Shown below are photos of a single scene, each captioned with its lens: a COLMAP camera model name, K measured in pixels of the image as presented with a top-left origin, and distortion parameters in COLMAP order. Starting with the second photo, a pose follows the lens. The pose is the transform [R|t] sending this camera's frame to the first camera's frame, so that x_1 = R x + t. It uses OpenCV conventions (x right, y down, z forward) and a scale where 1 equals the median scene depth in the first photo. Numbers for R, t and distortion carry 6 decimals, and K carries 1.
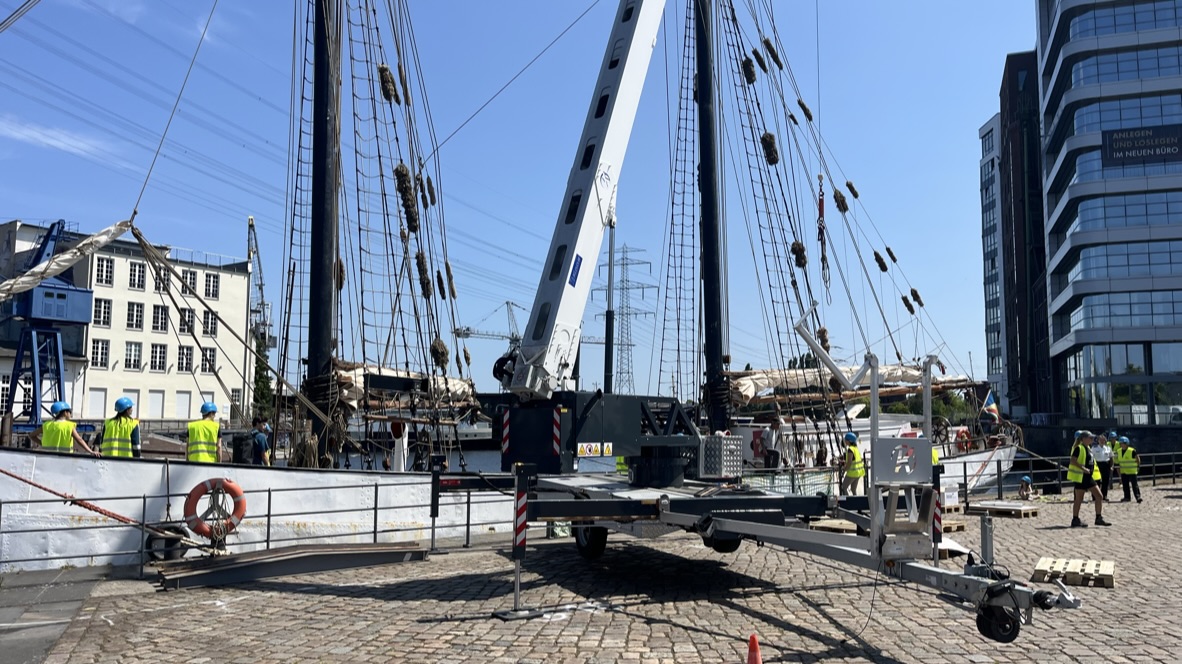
lens RADIAL K [[884.7, 0, 599.5], [0, 884.7, 335.2], [0, 0, 1]] dist [0.094271, -0.121110]
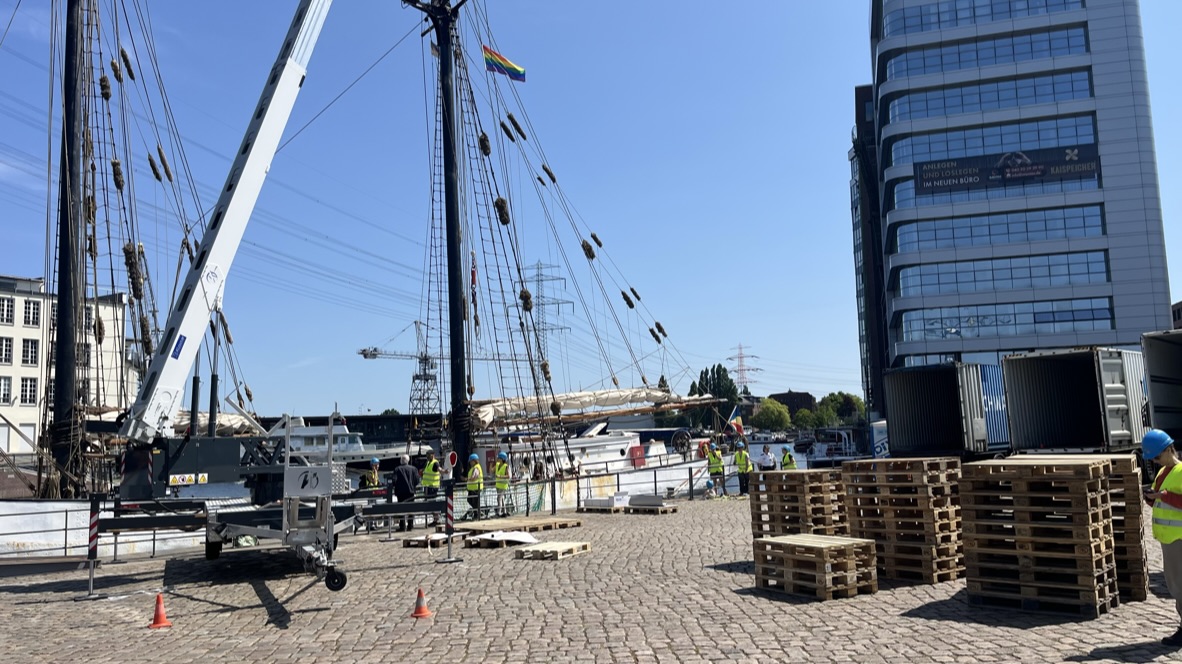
lens RADIAL K [[884.7, 0, 593.3], [0, 884.7, 337.0], [0, 0, 1]] dist [0.090358, -0.119359]
pose [[0.996907, -0.023655, 0.074952, 0.183130], [0.024661, 0.999617, -0.012523, -0.020286], [-0.074627, 0.014332, 0.997109, -0.151977]]
